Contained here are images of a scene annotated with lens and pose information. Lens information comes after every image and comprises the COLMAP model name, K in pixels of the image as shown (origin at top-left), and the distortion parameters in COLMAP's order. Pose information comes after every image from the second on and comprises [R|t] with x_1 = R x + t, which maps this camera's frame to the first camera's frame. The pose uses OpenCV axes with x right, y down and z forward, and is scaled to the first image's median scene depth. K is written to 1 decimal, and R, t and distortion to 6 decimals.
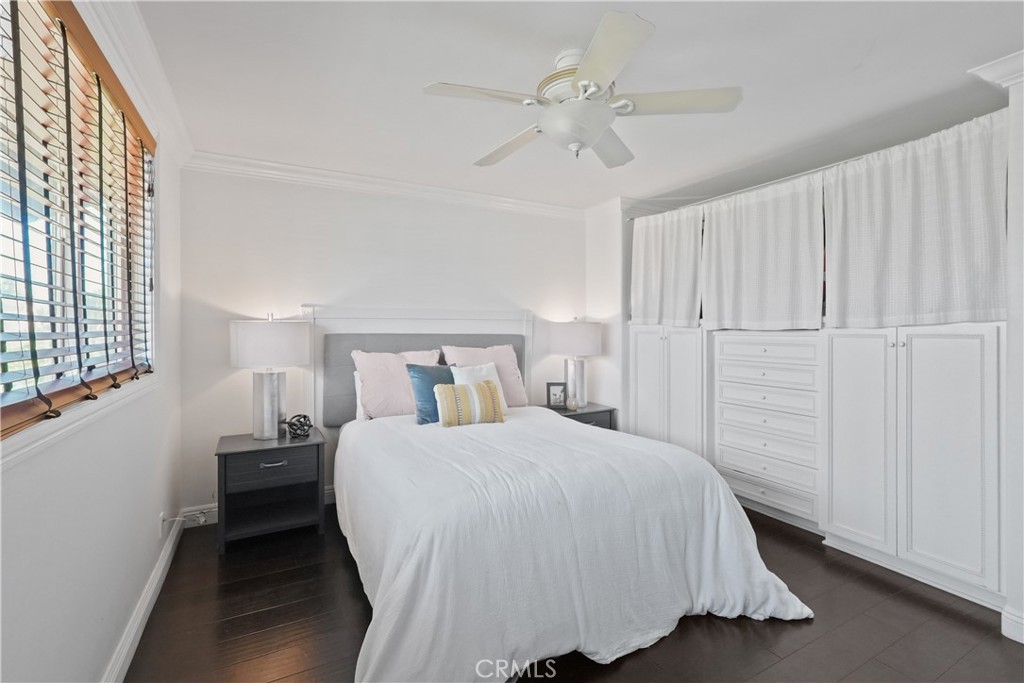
lens RADIAL K [[458.0, 0, 499.4], [0, 458.0, 323.4], [0, 0, 1]] dist [-0.001320, -0.000031]
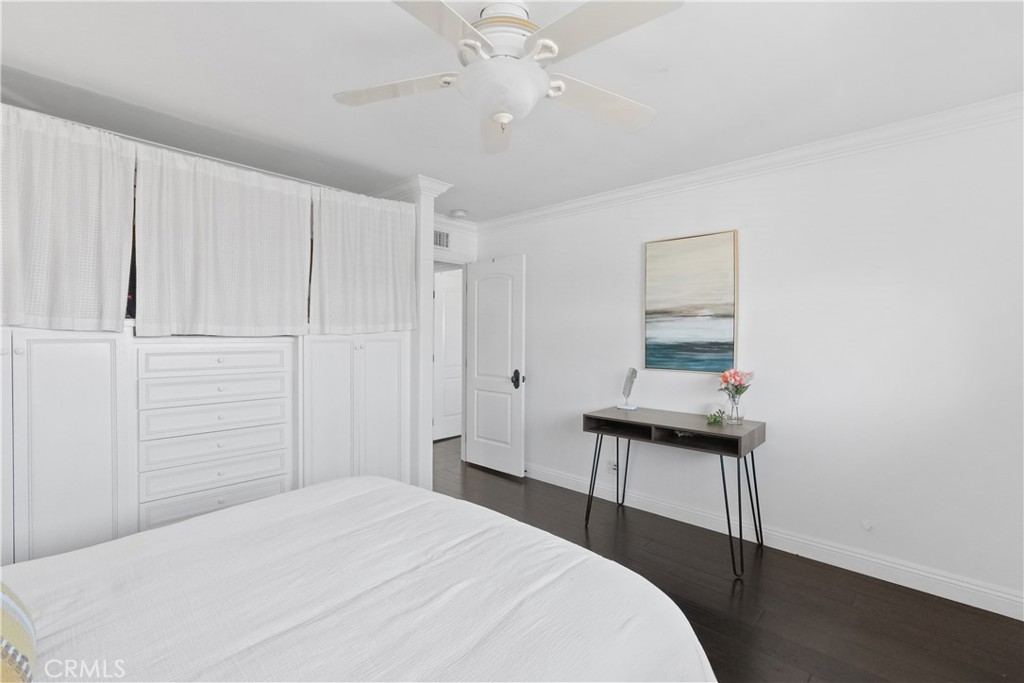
lens RADIAL K [[458.3, 0, 512.0], [0, 458.3, 341.5], [0, 0, 1]] dist [0.003478, 0.000575]
pose [[-0.318883, -0.010595, 0.947735, -0.389905], [-0.017174, 0.999838, 0.005399, 0.011014], [-0.947639, -0.014555, -0.319013, 0.782951]]
